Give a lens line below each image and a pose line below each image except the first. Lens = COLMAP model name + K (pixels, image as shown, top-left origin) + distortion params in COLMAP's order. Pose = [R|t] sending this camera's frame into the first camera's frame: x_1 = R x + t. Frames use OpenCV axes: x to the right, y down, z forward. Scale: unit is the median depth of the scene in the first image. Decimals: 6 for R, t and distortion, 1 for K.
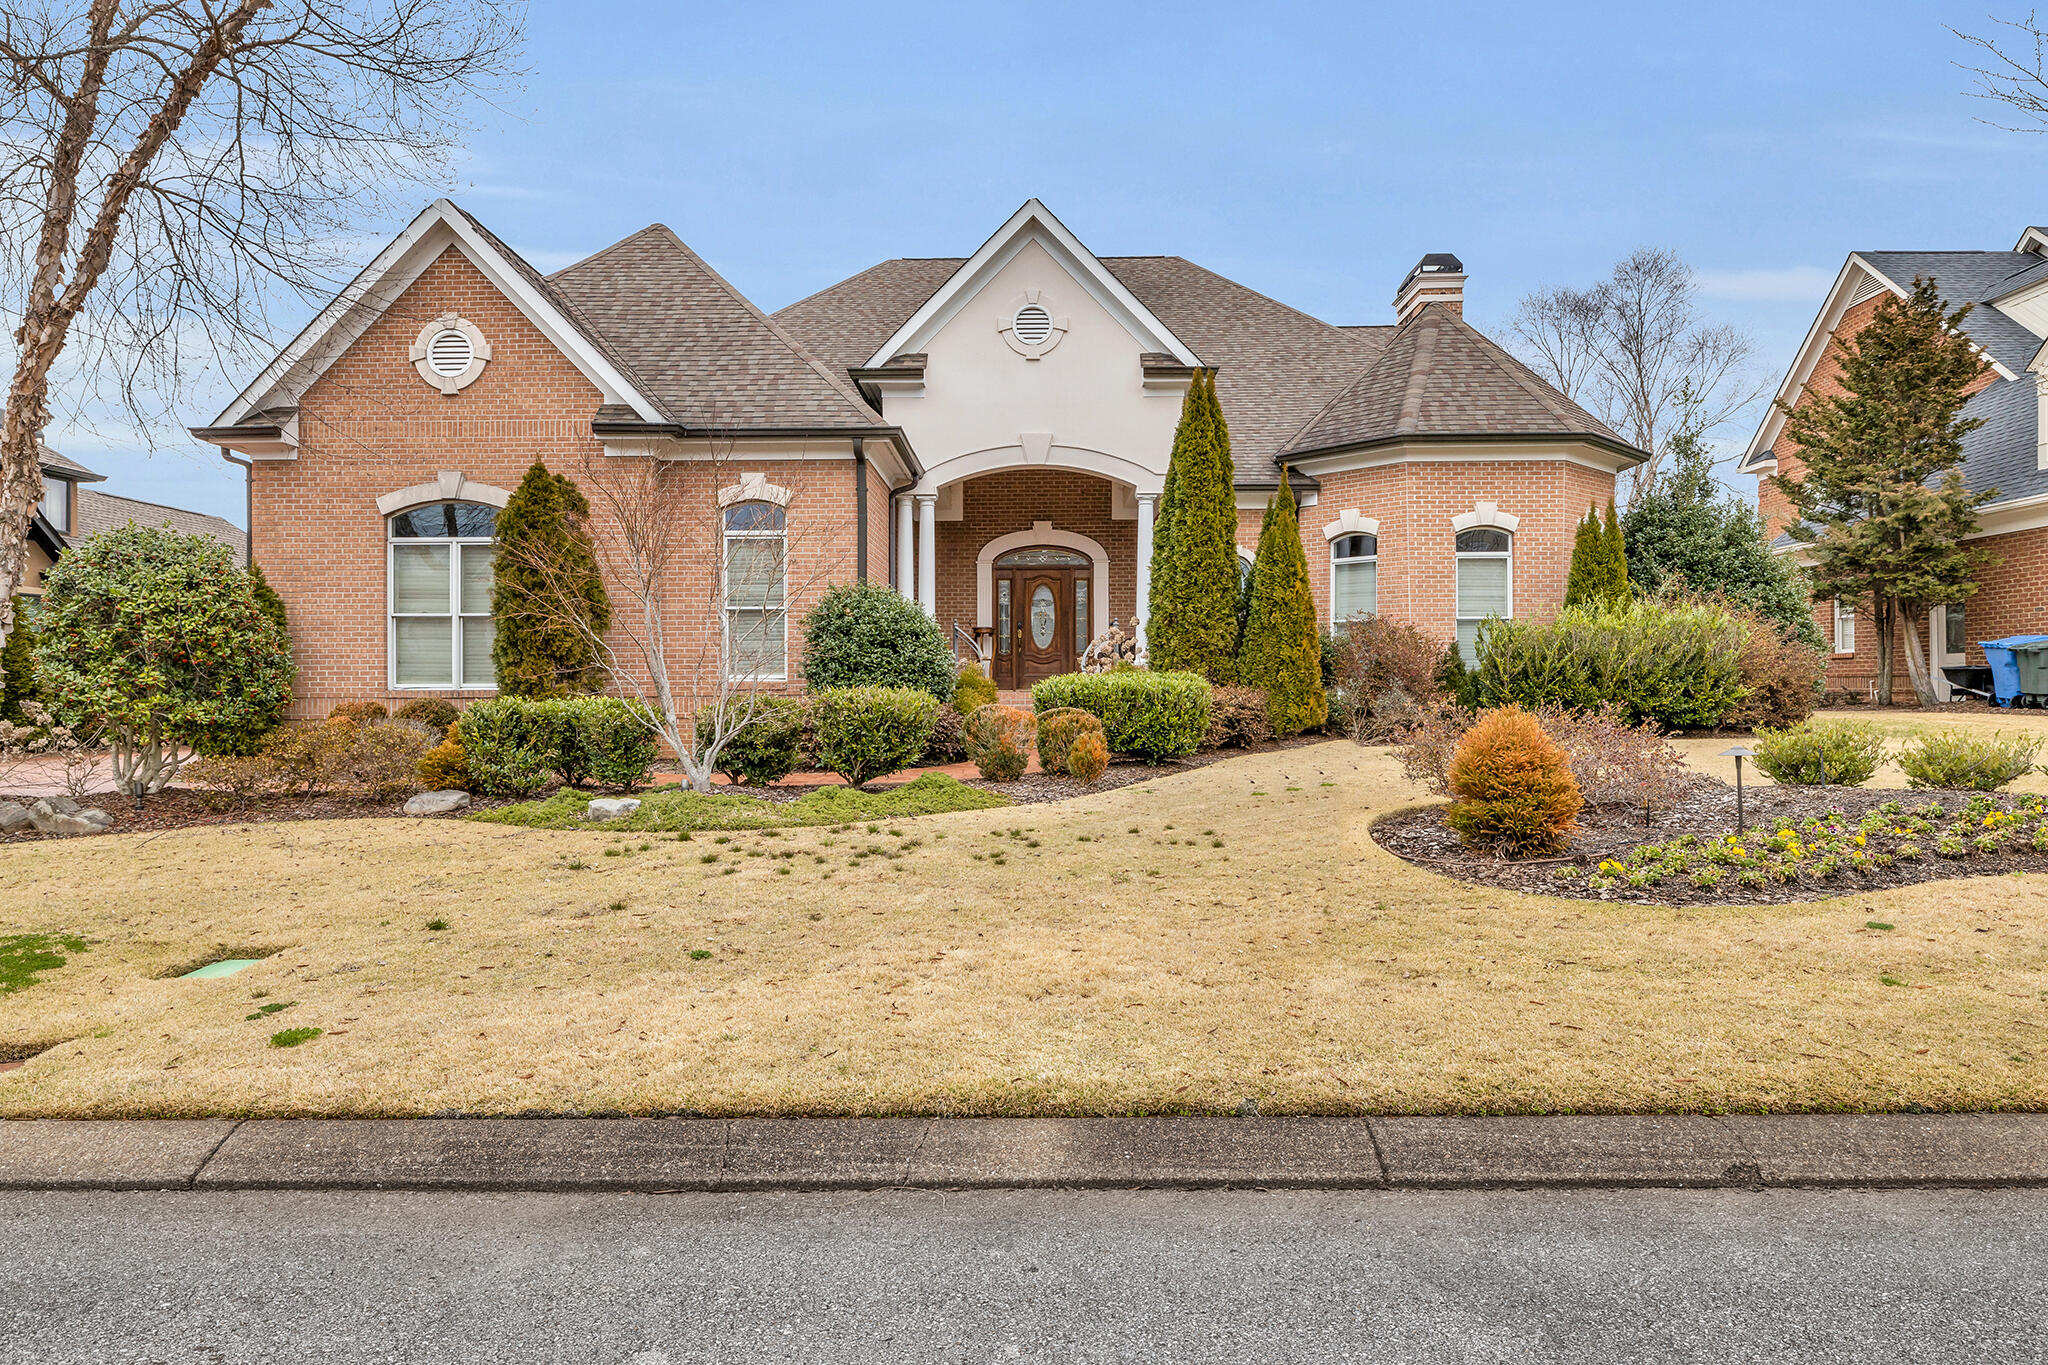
lens RADIAL K [[1227.3, 0, 1021.6], [0, 1227.3, 670.0], [0, 0, 1]] dist [-0.001451, -0.000563]
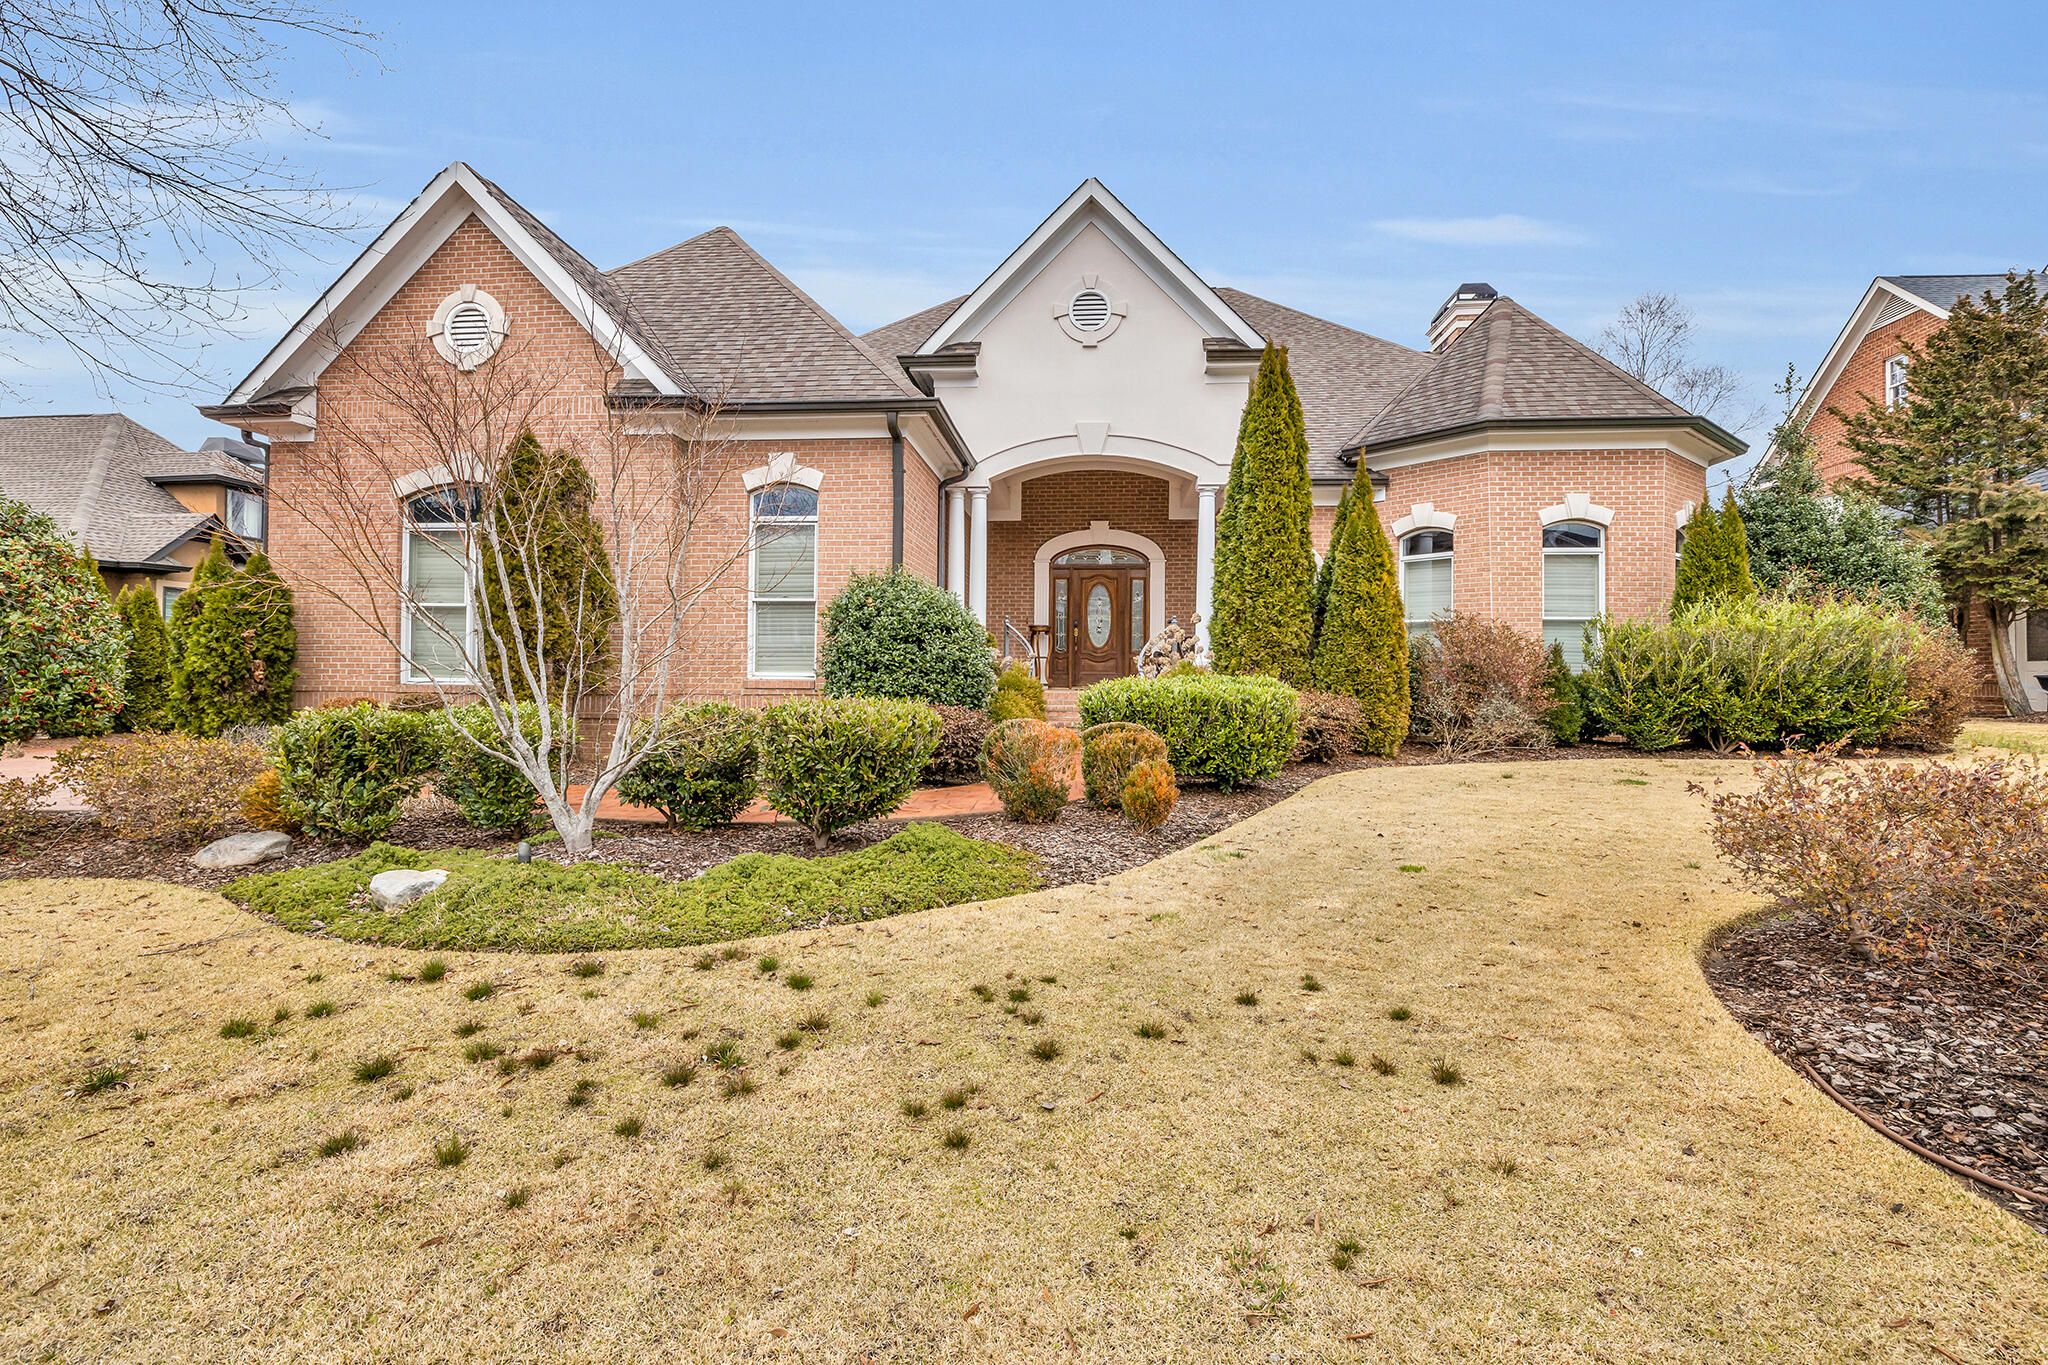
lens RADIAL K [[924.8, 0, 1028.3], [0, 924.8, 654.2], [0, 0, 1]] dist [-0.003723, -0.000049]
pose [[0.997804, 0.009946, -0.065483, 0.012095], [-0.010623, 0.999894, -0.010002, -0.004524], [0.065376, 0.010676, 0.997804, 0.307432]]
